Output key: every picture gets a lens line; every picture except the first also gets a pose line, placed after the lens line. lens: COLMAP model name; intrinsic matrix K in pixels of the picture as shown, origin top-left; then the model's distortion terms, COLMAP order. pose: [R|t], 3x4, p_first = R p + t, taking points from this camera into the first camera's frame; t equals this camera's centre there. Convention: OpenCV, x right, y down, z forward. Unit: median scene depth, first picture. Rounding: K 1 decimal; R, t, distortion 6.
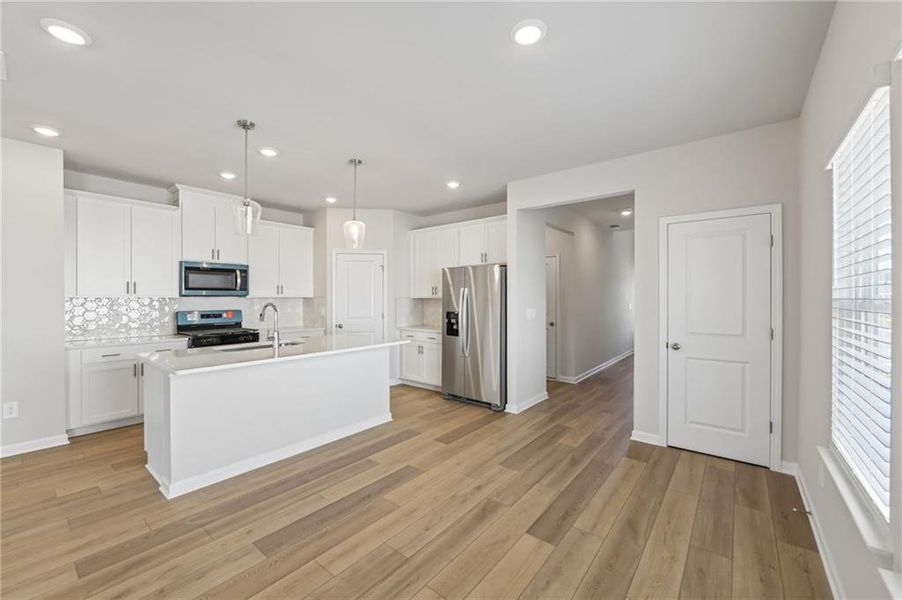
lens RADIAL K [[360.2, 0, 444.5], [0, 360.2, 296.5], [0, 0, 1]] dist [-0.007972, -0.000124]
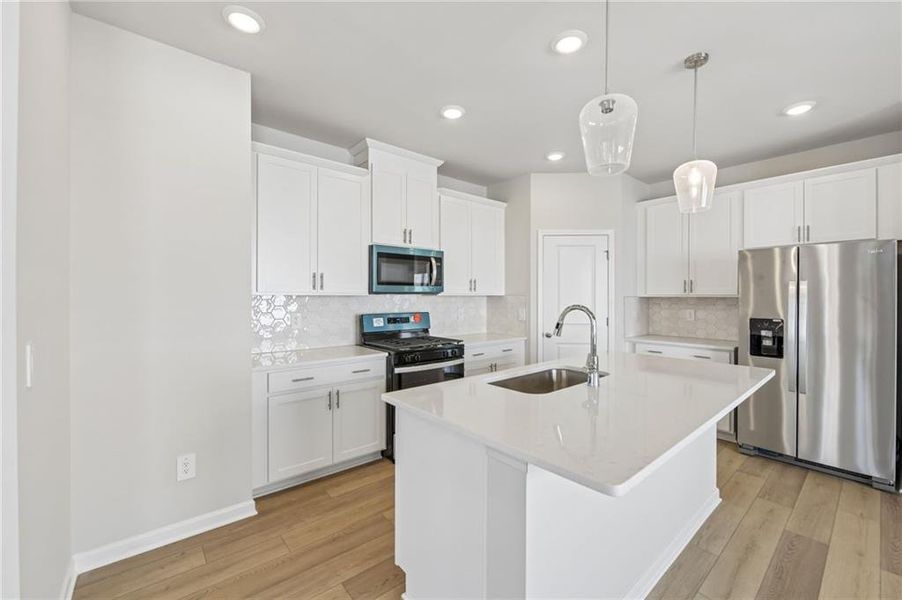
lens RADIAL K [[368.8, 0, 461.2], [0, 368.8, 293.5], [0, 0, 1]] dist [-0.006561, -0.000529]
pose [[0.985570, 0.001397, -0.169264, -0.429487], [-0.002001, 0.999992, -0.003397, 0.001563], [0.169258, 0.003687, 0.985565, 0.296986]]
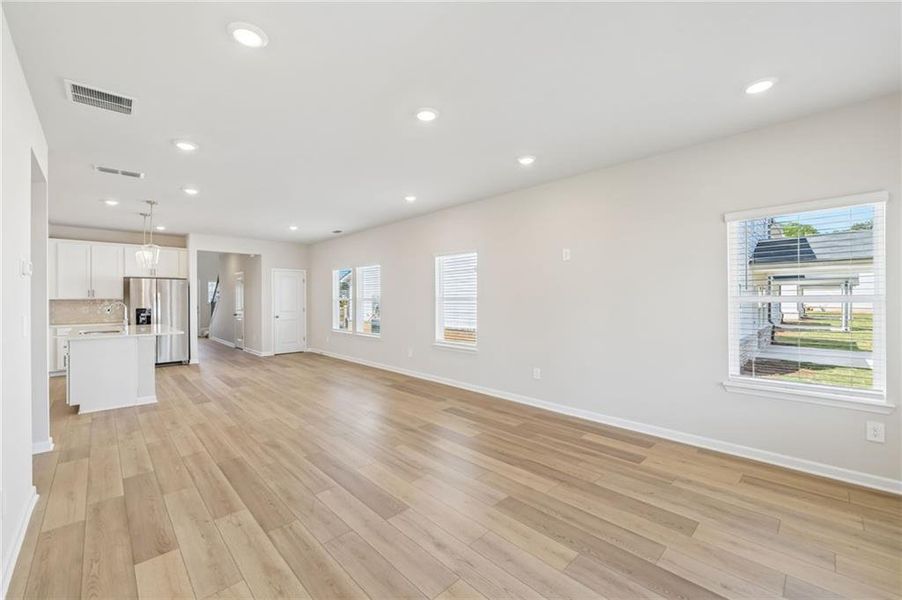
lens RADIAL K [[368.8, 0, 450.1], [0, 368.8, 302.2], [0, 0, 1]] dist [-0.006561, -0.000529]
pose [[0.120954, -0.008832, 0.992619, -1.413396], [0.001525, 0.999961, 0.008712, 0.006809], [-0.992657, 0.000460, 0.120962, -0.446814]]
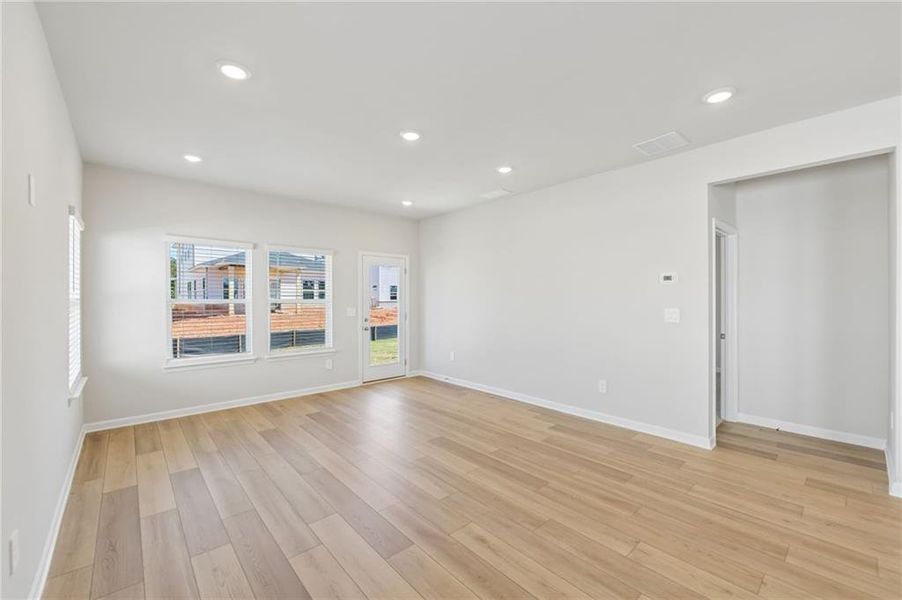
lens RADIAL K [[360.2, 0, 455.0], [0, 360.2, 297.1], [0, 0, 1]] dist [-0.007972, -0.000124]
pose [[-0.146153, -0.003825, -0.989255, -0.109348], [0.004190, 0.999981, -0.004486, 0.002473], [0.989253, -0.004801, -0.146135, -0.144459]]
